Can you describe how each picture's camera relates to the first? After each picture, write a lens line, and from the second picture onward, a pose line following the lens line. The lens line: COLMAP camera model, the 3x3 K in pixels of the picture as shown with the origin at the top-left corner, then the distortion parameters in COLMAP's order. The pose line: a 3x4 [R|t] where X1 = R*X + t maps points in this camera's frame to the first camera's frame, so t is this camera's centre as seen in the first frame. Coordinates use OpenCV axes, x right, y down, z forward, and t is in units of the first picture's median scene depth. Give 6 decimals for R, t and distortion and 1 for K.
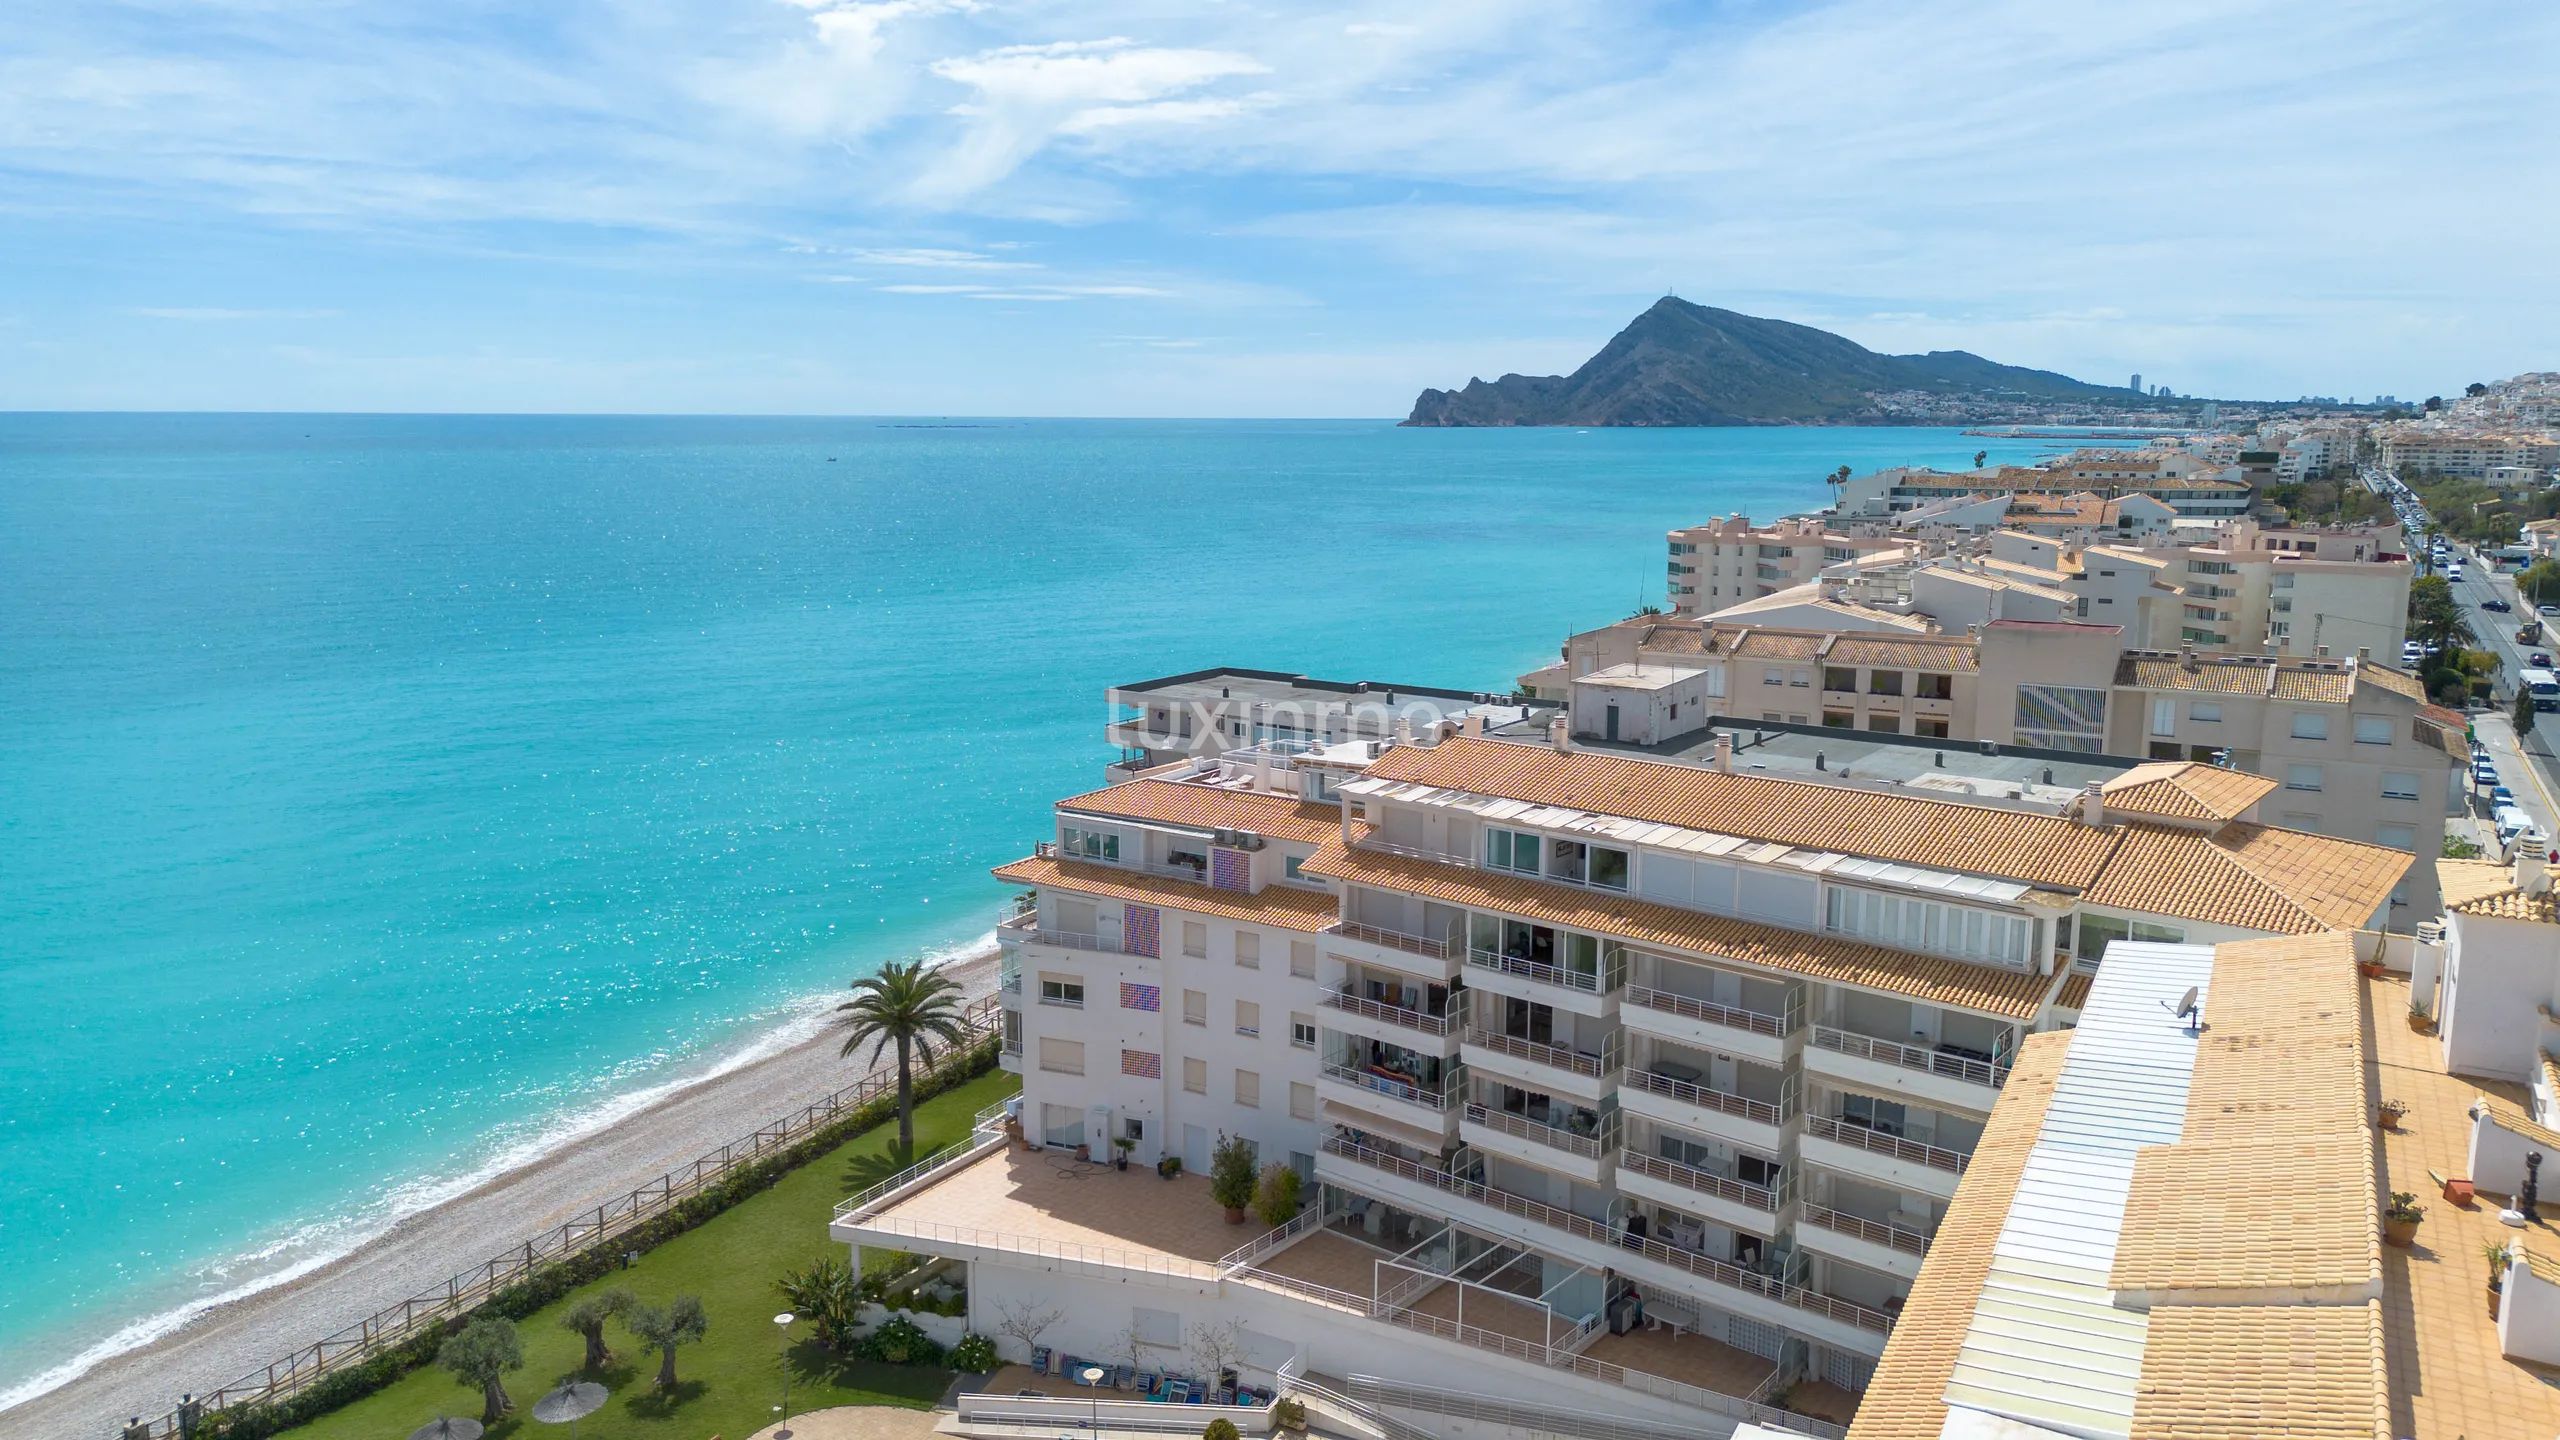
lens RADIAL K [[1766.4, 0, 1273.8], [0, 1766.4, 703.9], [0, 0, 1]] dist [0.045580, -0.017671]
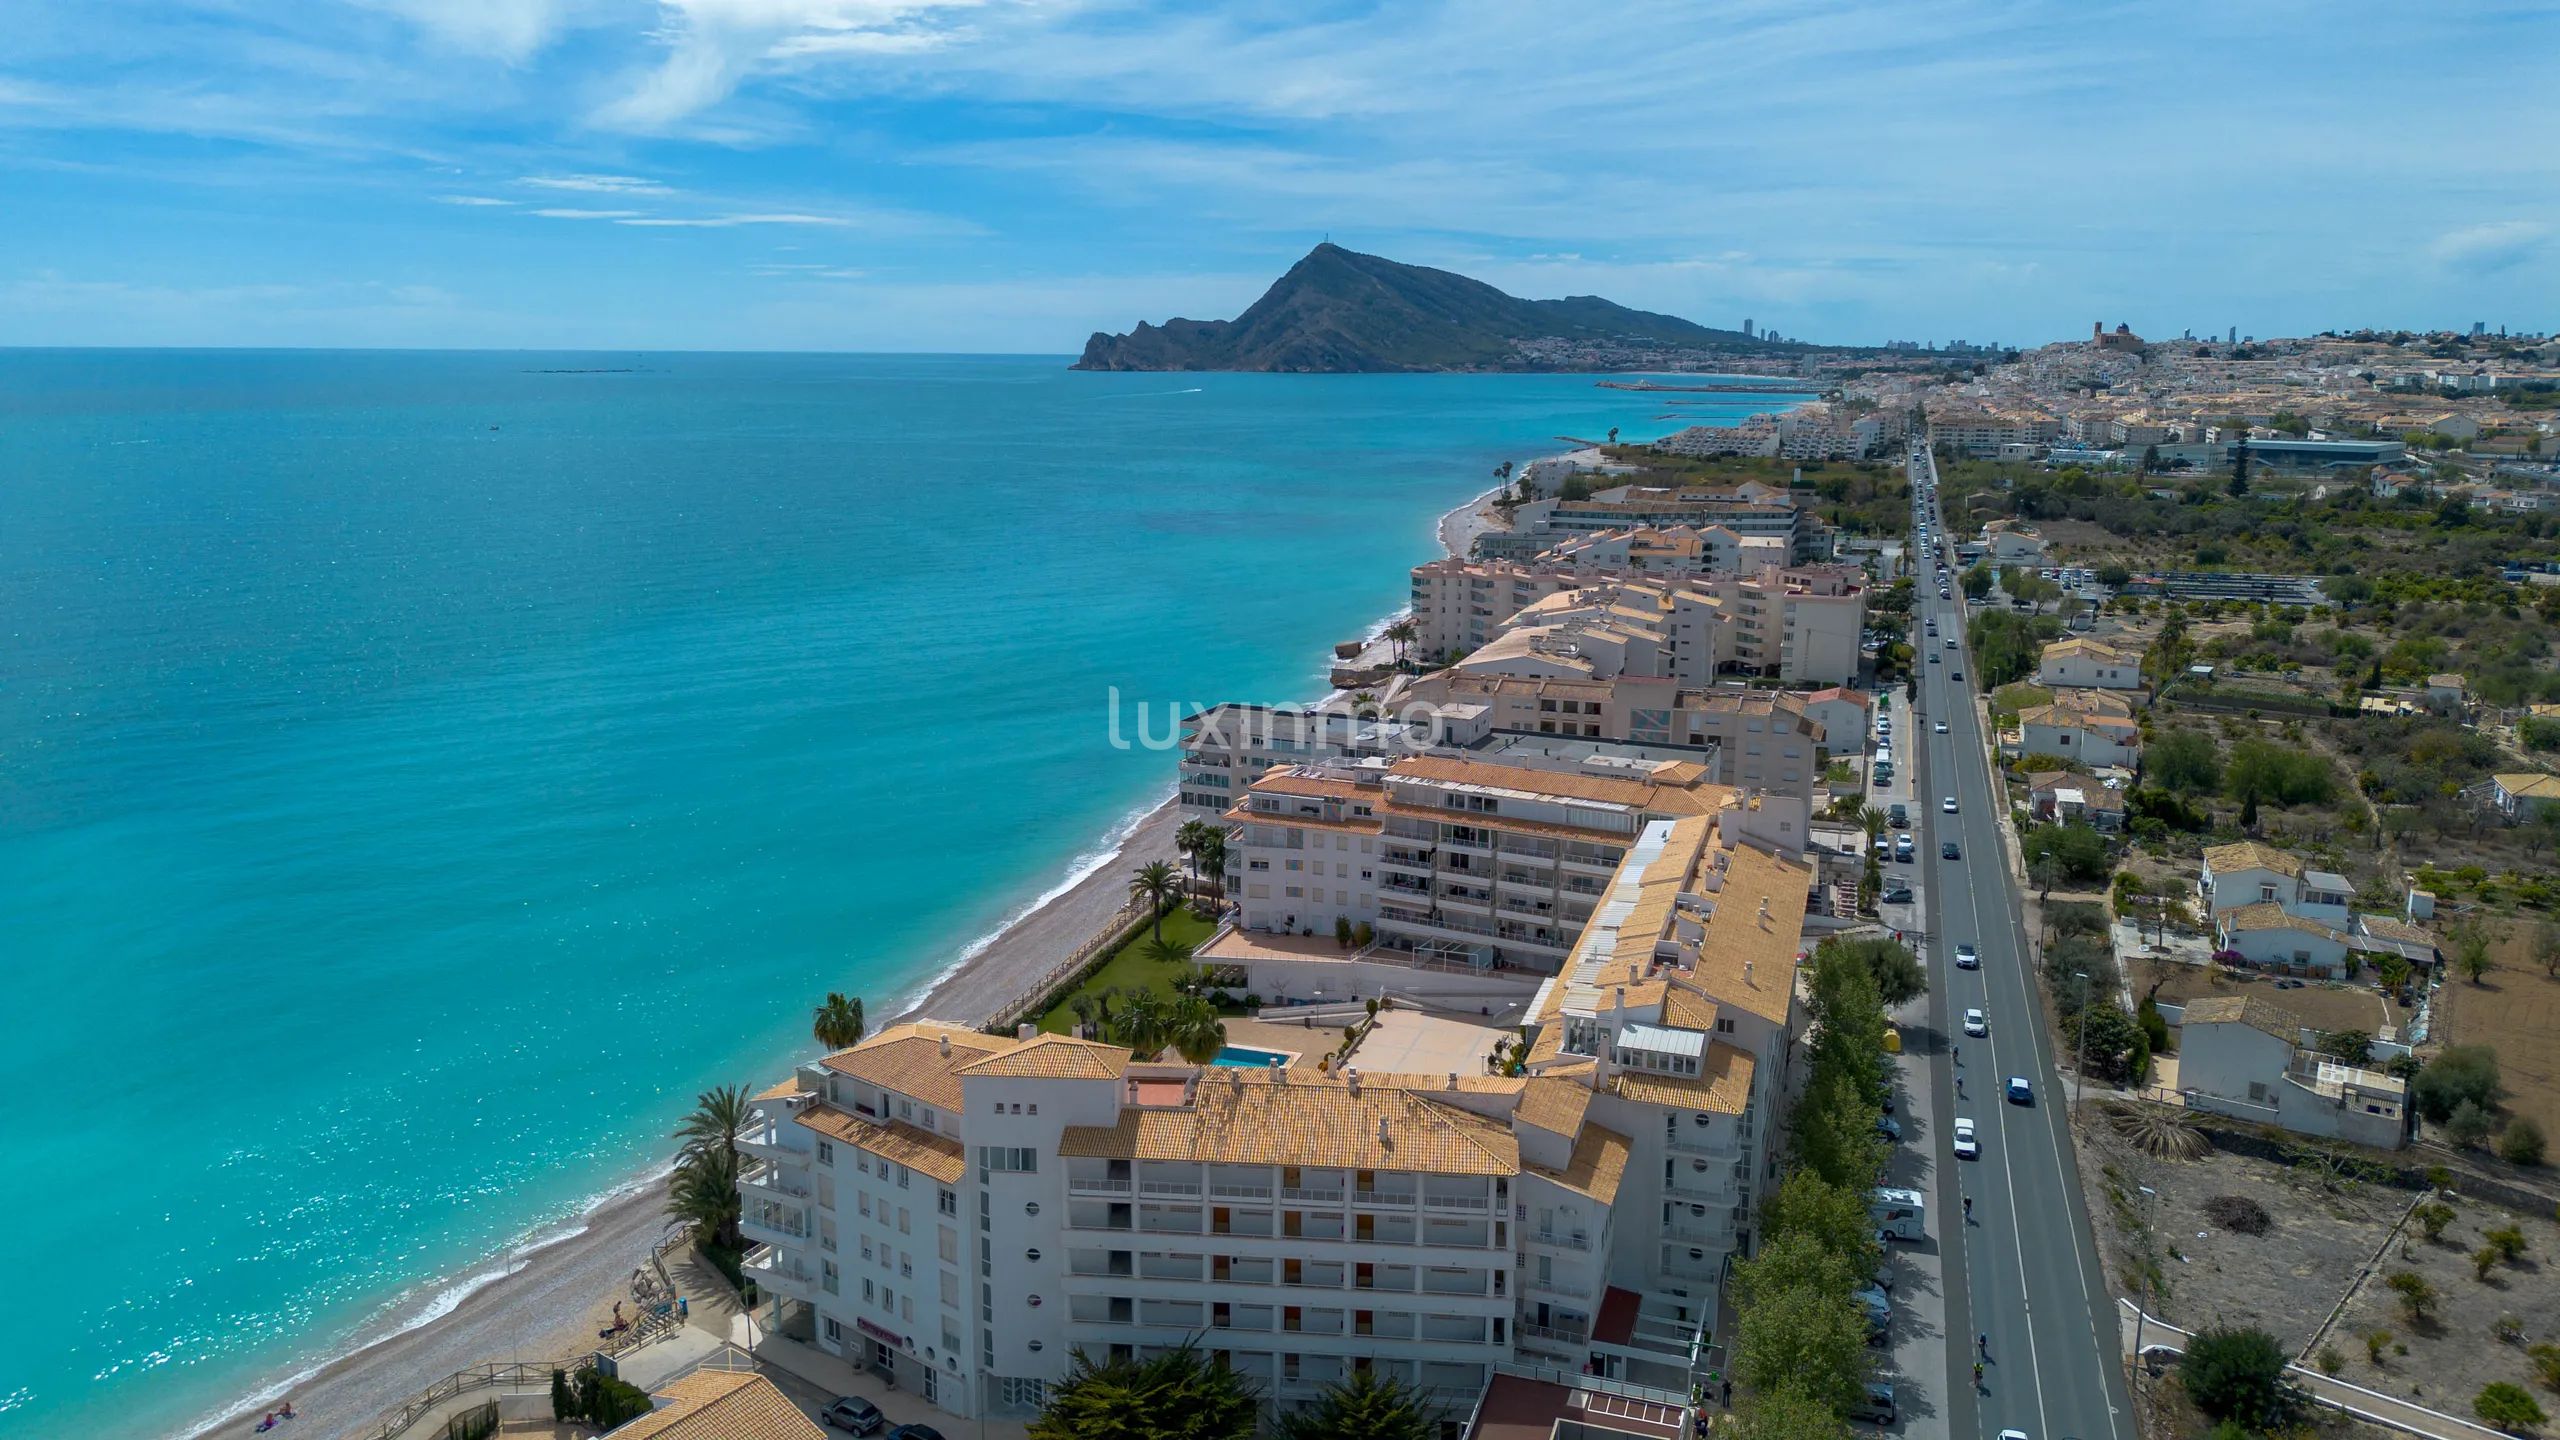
lens RADIAL K [[1766.4, 0, 1278.9], [0, 1766.4, 734.3], [0, 0, 1]] dist [0.045580, -0.017671]
pose [[0.981731, -0.033560, 0.187289, -0.374418], [0.023803, 0.998252, 0.054101, -0.101638], [-0.188777, -0.048655, 0.980814, -0.953349]]
